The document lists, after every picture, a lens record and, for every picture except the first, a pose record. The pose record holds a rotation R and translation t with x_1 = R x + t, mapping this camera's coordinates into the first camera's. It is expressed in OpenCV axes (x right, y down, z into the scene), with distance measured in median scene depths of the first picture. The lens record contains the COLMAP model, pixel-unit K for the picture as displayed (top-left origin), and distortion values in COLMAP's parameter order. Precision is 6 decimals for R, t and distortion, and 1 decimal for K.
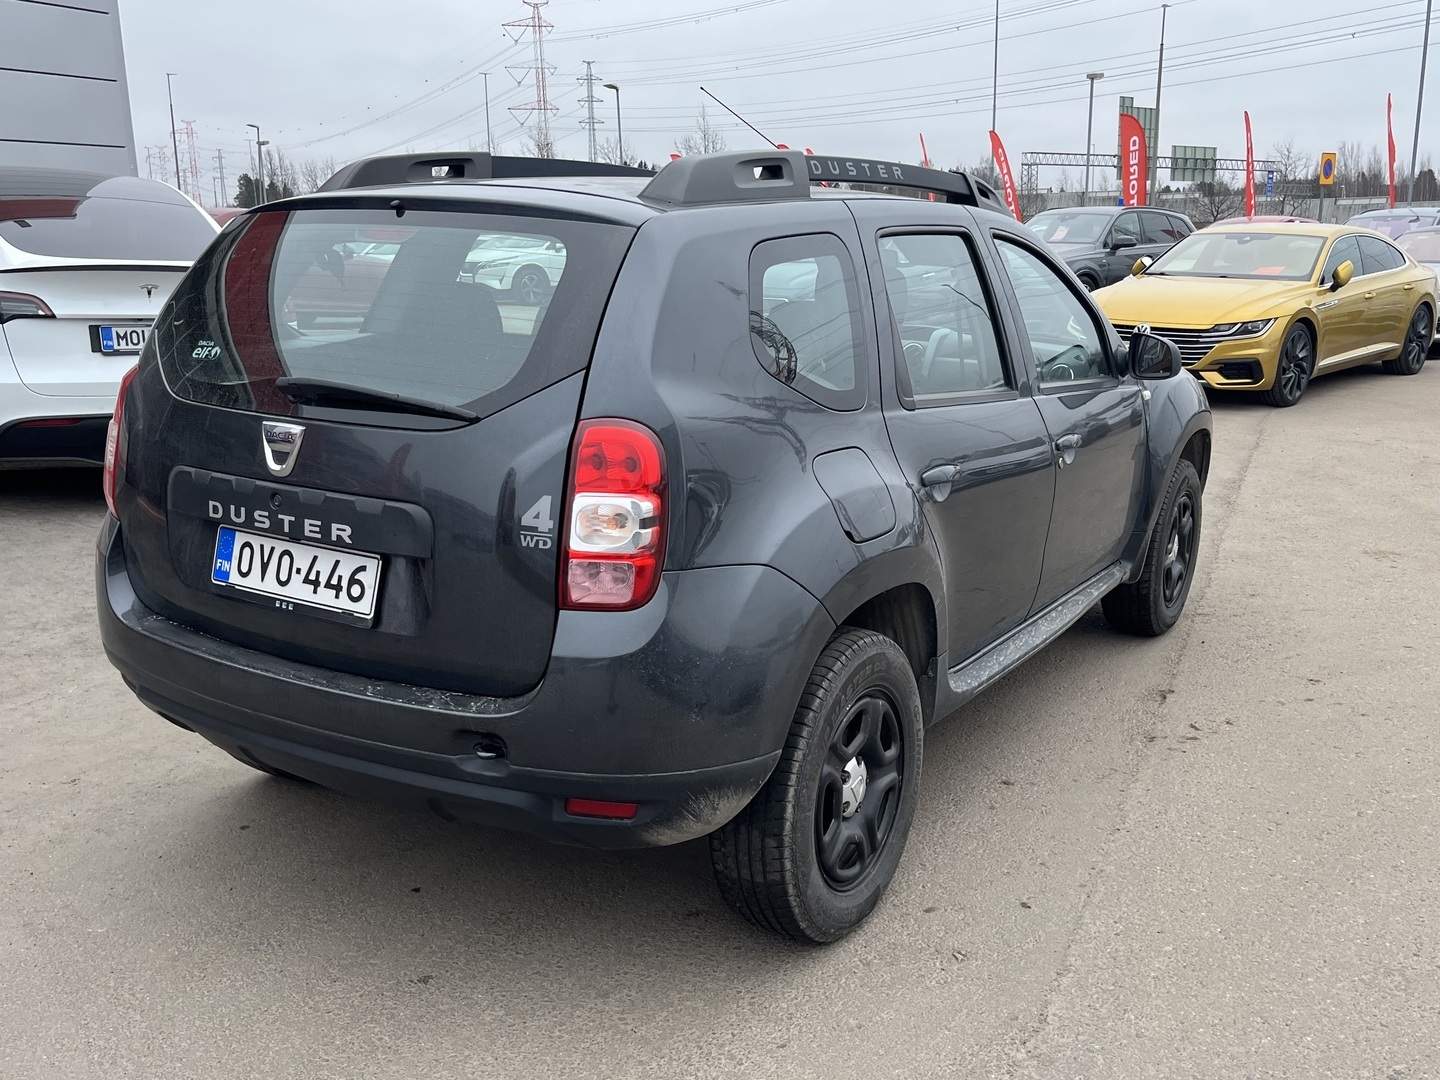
lens RADIAL K [[1350.3, 0, 720.0], [0, 1350.3, 540.0], [0, 0, 1]] dist [0.091435, -0.107622]
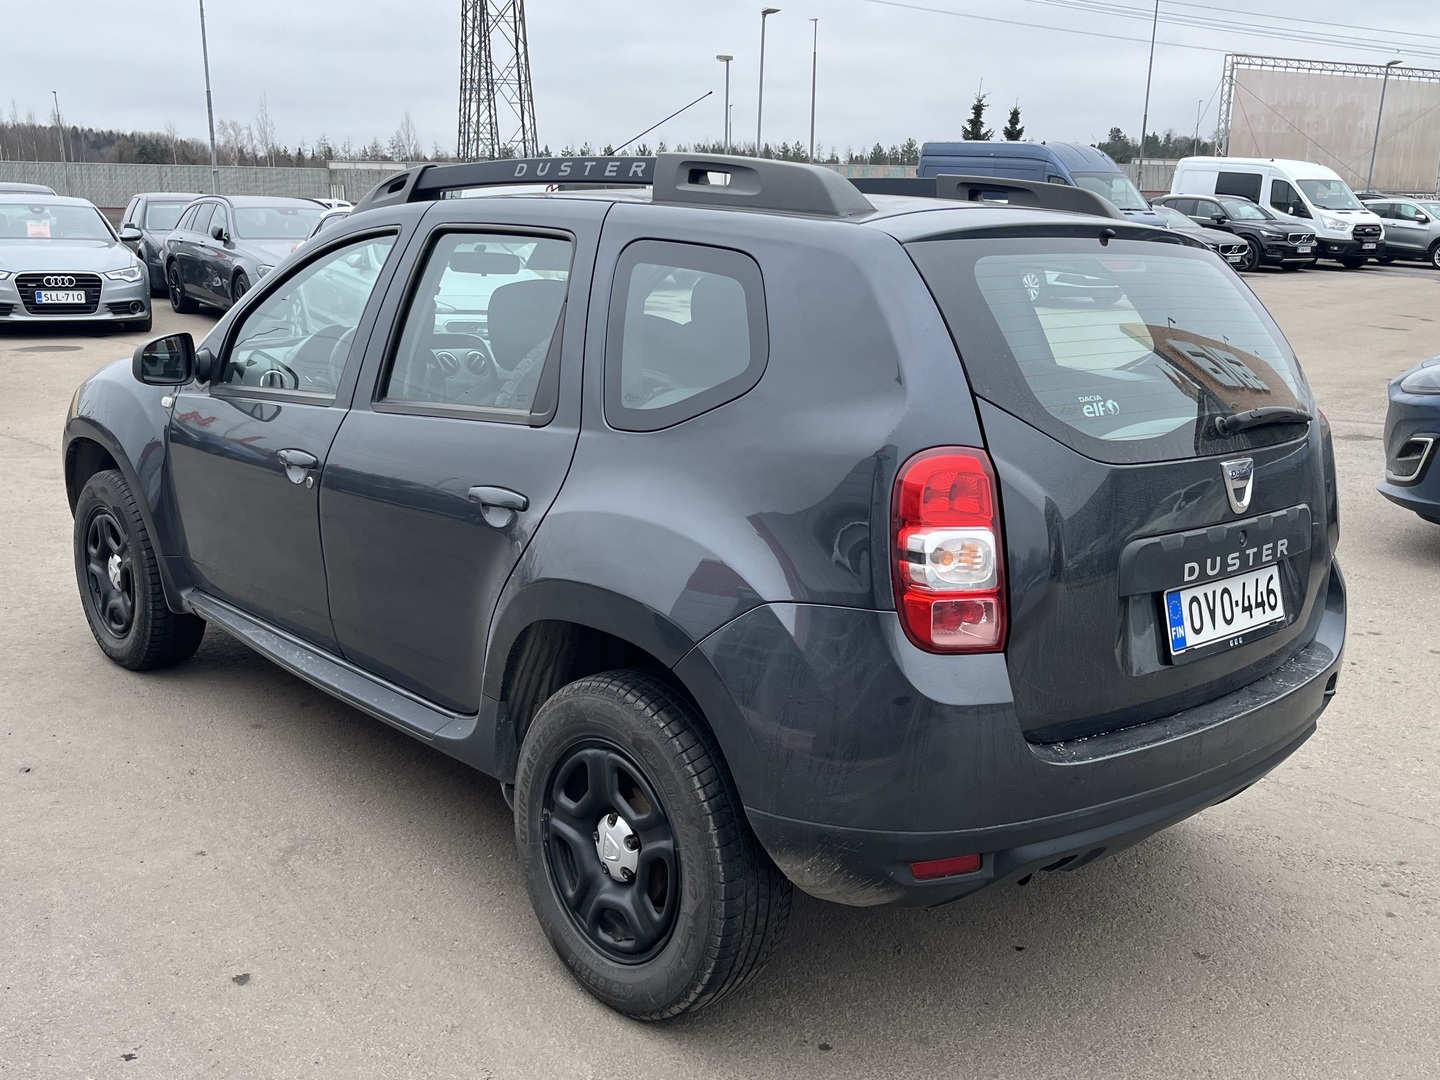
lens RADIAL K [[1374.1, 0, 720.0], [0, 1374.1, 540.0], [0, 0, 1]] dist [-0.003410, 0.014115]
pose [[0.283212, -0.215469, 0.934540, -1.358838], [0.194269, 0.967124, 0.164108, -0.263428], [-0.939175, 0.135074, 0.315760, 1.037308]]
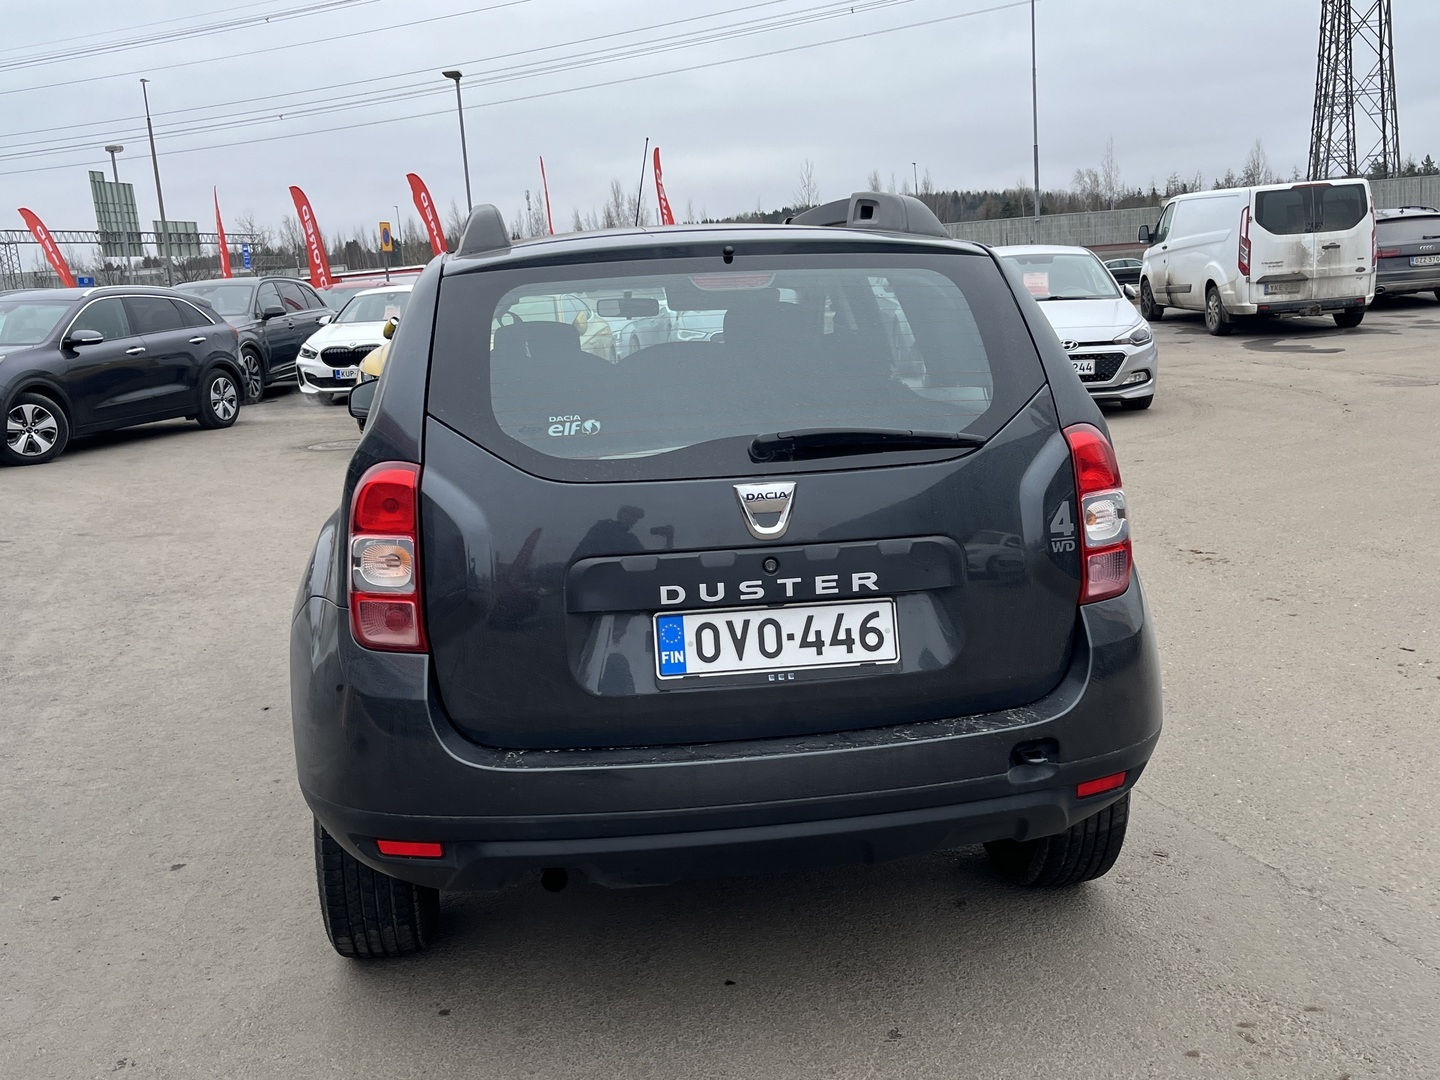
lens RADIAL K [[1350.3, 0, 720.0], [0, 1350.3, 540.0], [0, 0, 1]] dist [0.091435, -0.107622]
pose [[0.770058, -0.166431, 0.615882, -0.912523], [0.197552, 0.980130, 0.017855, -0.069007], [-0.606616, 0.107919, 0.787636, 0.293052]]
